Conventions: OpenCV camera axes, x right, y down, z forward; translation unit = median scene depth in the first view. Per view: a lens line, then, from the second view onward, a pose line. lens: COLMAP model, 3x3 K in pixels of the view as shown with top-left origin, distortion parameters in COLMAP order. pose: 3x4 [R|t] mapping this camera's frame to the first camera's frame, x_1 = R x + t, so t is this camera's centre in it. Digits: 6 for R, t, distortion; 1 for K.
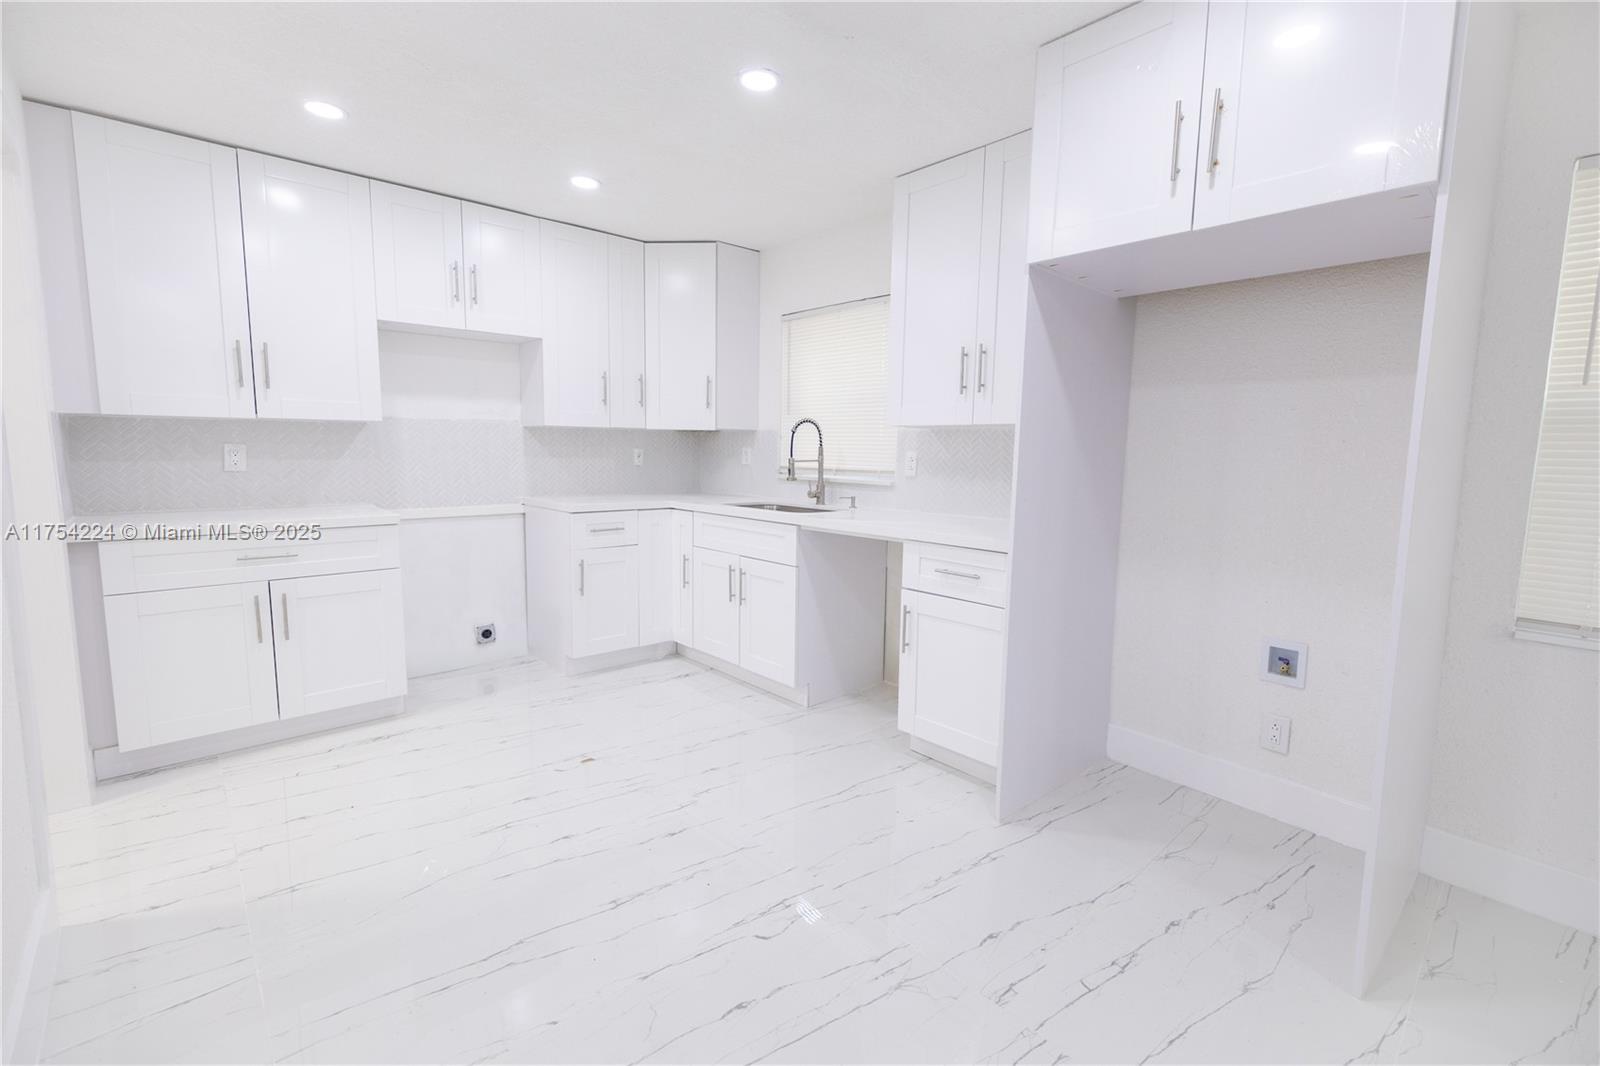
lens RADIAL K [[681.4, 0, 801.3], [0, 681.4, 525.9], [0, 0, 1]] dist [-0.001722, 0.000324]
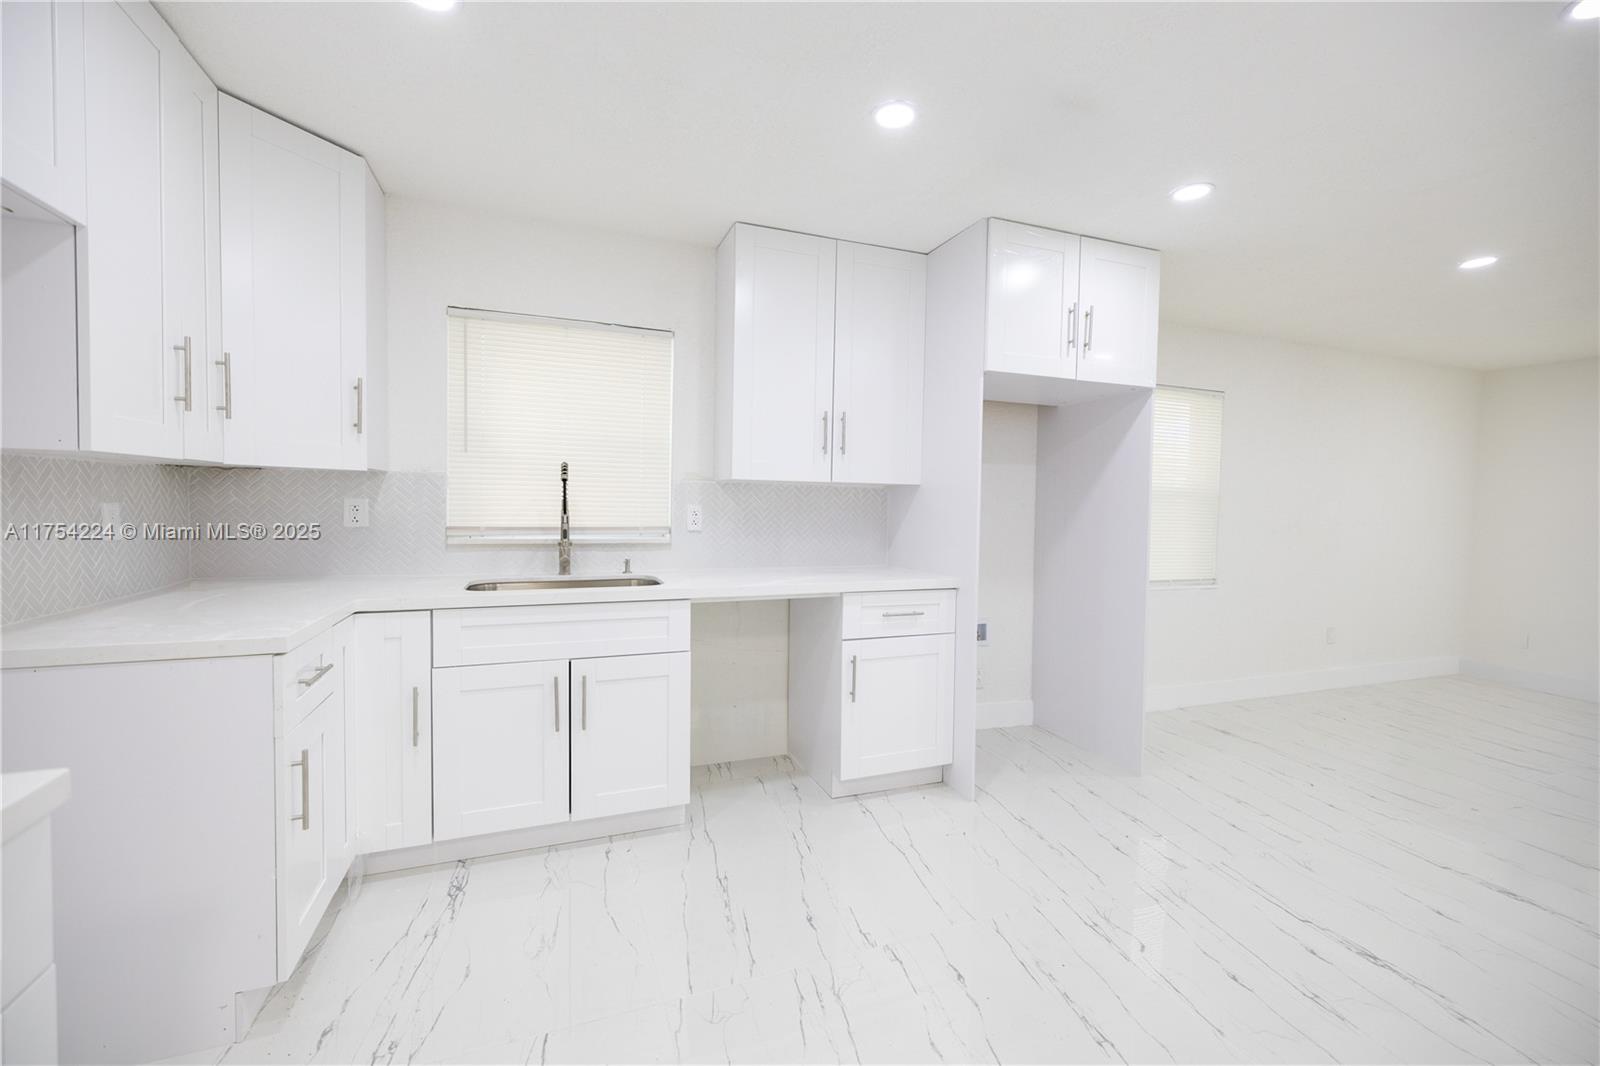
lens RADIAL K [[681.4, 0, 797.6], [0, 681.4, 526.5], [0, 0, 1]] dist [-0.001722, 0.000324]
pose [[0.364537, -0.045182, 0.930092, -0.588967], [0.094484, 0.995462, 0.011325, -0.069574], [-0.926383, 0.083750, 0.367152, 0.481158]]
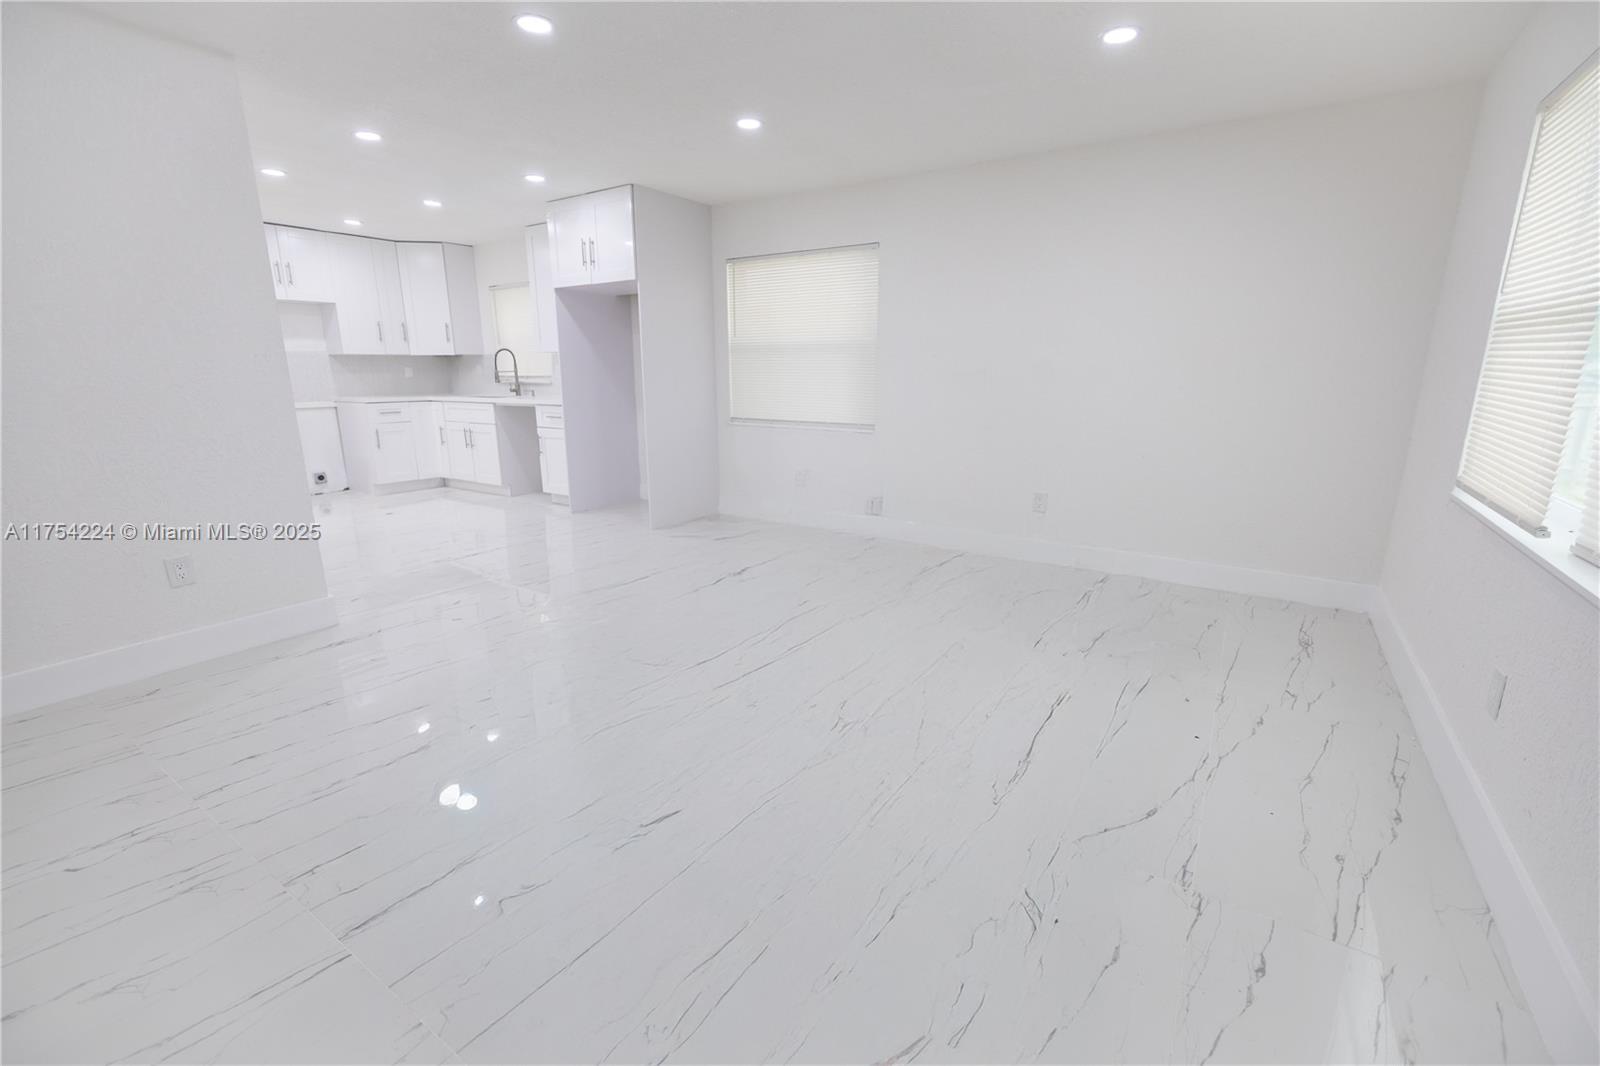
lens RADIAL K [[681.4, 0, 807.3], [0, 681.4, 531.4], [0, 0, 1]] dist [-0.001722, 0.000324]
pose [[0.969609, -0.074463, 0.233054, 0.329329], [0.045767, 0.990948, 0.126207, 0.135044], [-0.240342, -0.111706, 0.964239, -1.001228]]
